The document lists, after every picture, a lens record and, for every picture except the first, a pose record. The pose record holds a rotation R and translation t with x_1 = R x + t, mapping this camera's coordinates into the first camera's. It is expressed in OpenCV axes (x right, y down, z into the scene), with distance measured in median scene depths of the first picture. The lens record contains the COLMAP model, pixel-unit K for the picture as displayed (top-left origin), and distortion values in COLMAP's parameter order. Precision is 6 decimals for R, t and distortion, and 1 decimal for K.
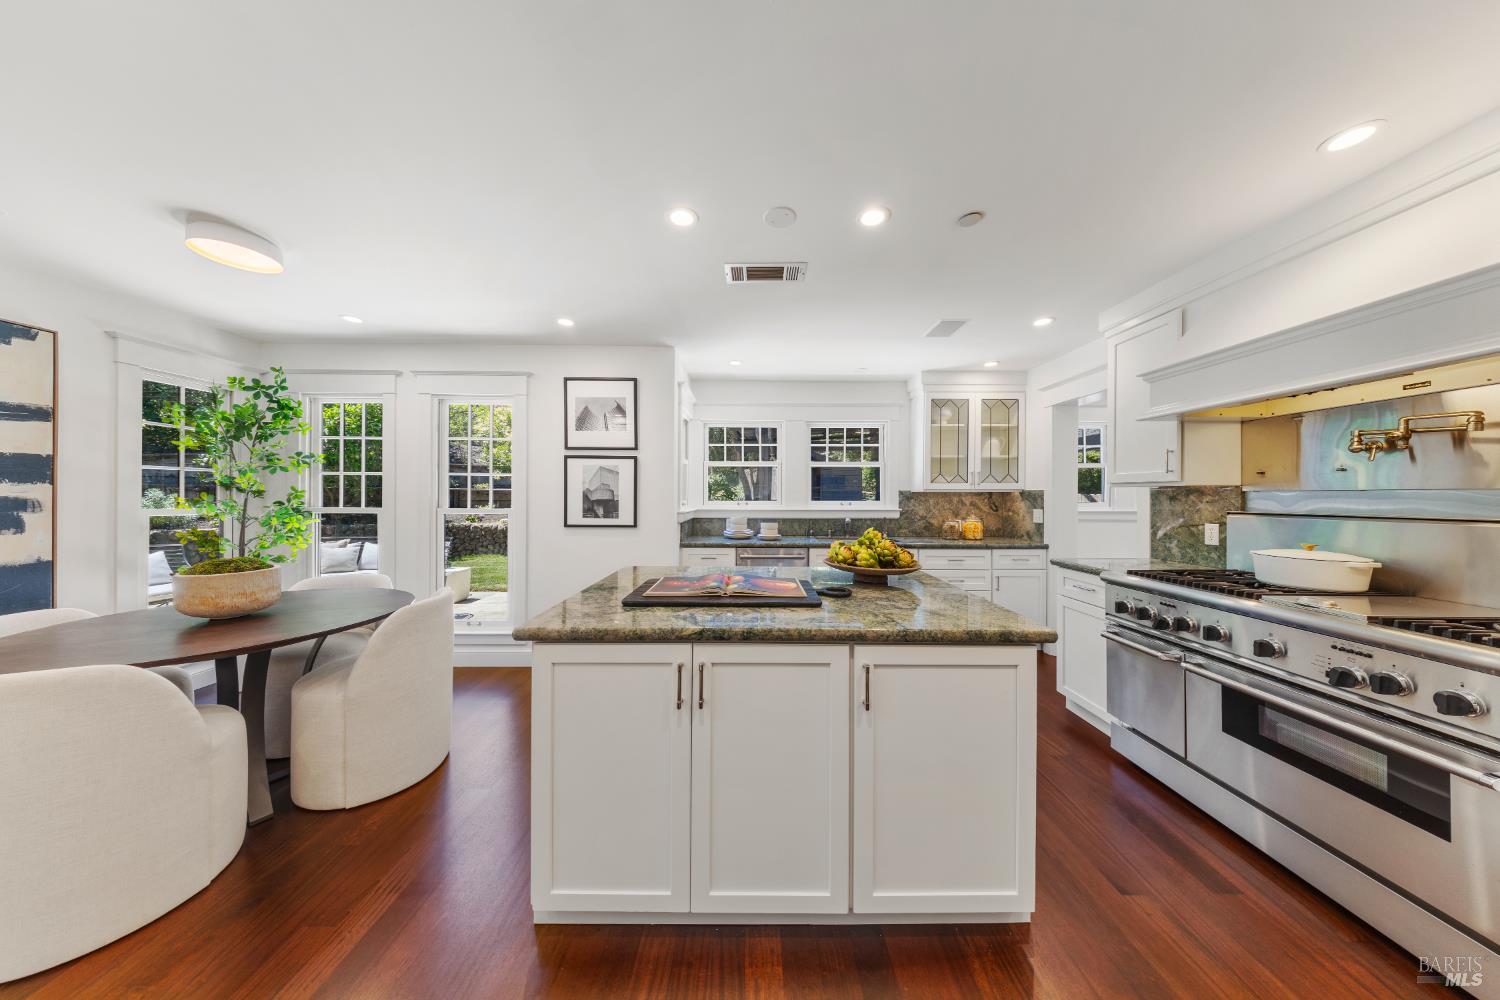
lens RADIAL K [[429.1, 0, 742.5], [0, 429.1, 497.5], [0, 0, 1]] dist [-0.000278, -0.000041]
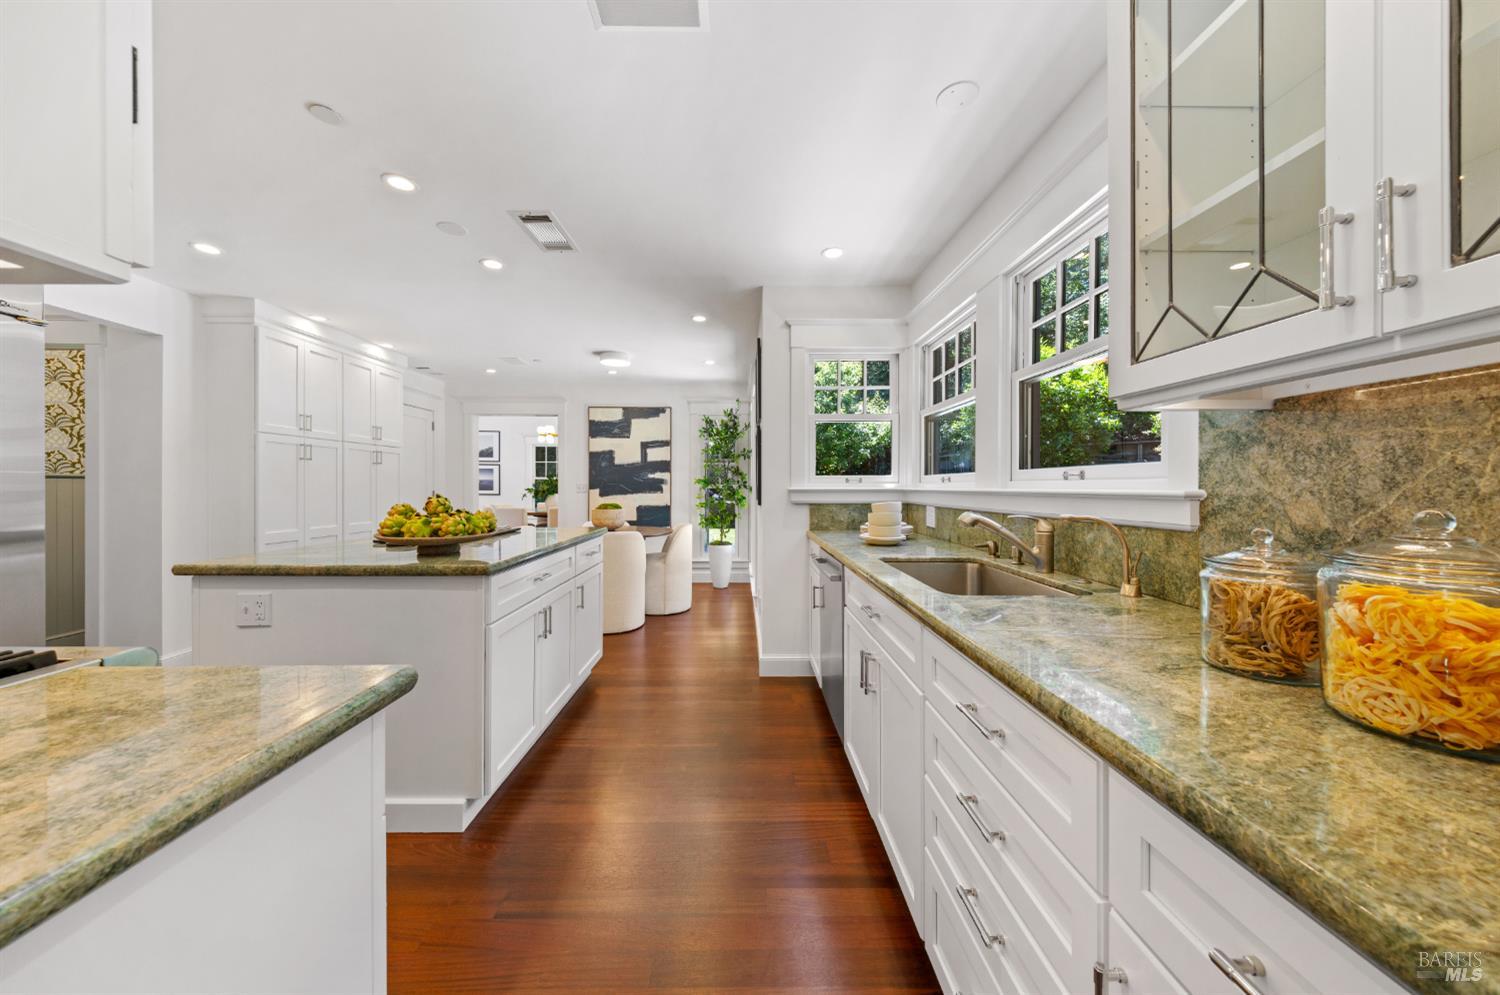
lens RADIAL K [[512.3, 0, 748.8], [0, 512.3, 490.0], [0, 0, 1]] dist [0.000662, -0.000025]
pose [[0.017417, 0.004870, -0.999836, 0.817902], [-0.003043, 0.999984, 0.004818, 0.032899], [0.999844, 0.002959, 0.017432, 0.959582]]
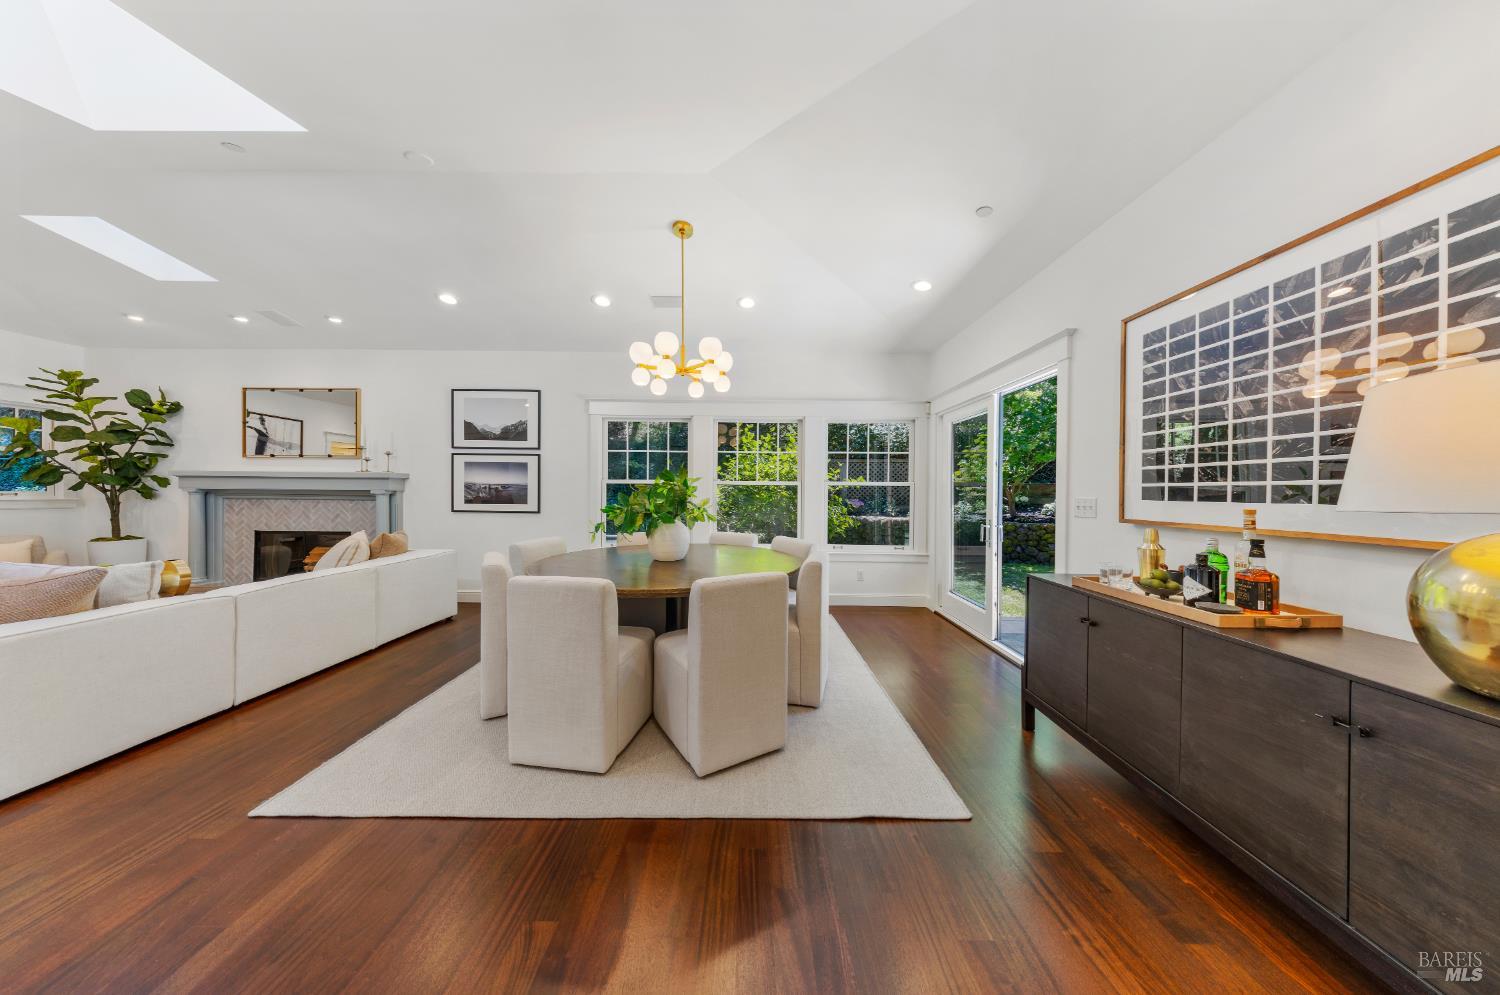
lens RADIAL K [[438.9, 0, 755.9], [0, 438.9, 497.3], [0, 0, 1]] dist [-0.005944, -0.000116]
pose [[0.002918, 0.007753, -0.999966, -1.100495], [-0.008176, 0.999937, 0.007729, 0.012949], [0.999962, 0.008153, 0.002981, 0.106878]]
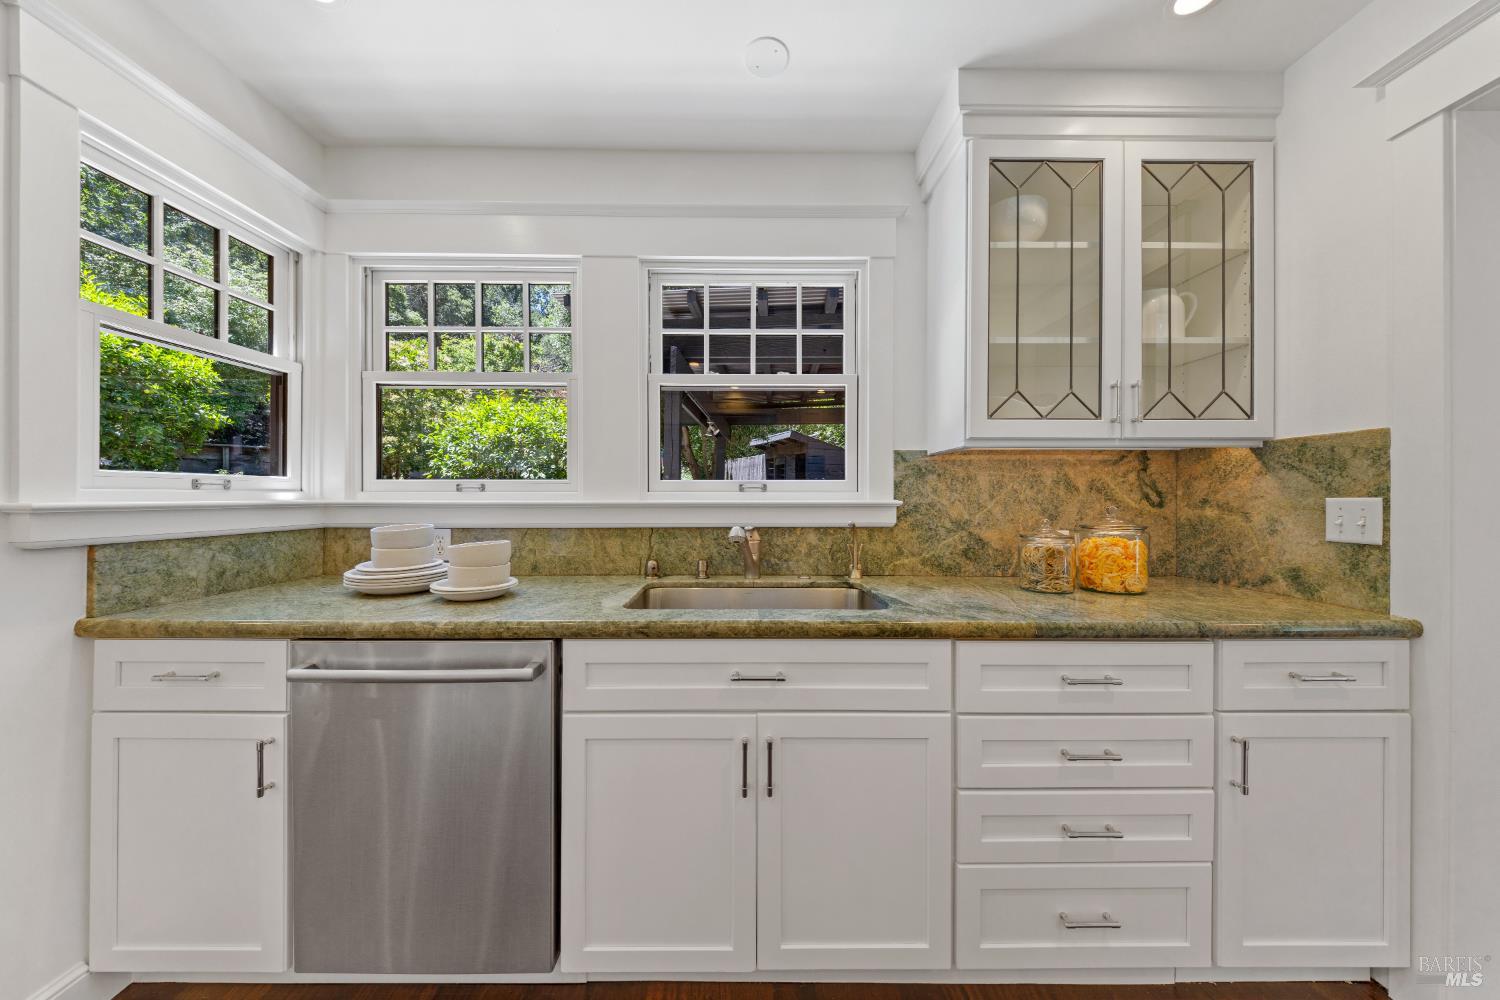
lens RADIAL K [[490.3, 0, 740.4], [0, 490.3, 497.6], [0, 0, 1]] dist [-0.000335, -0.000250]
pose [[0.999998, -0.001736, 0.000993, 0.297384], [0.001736, 0.999998, -0.000271, 0.030806], [-0.000992, 0.000273, 0.999999, 0.743951]]
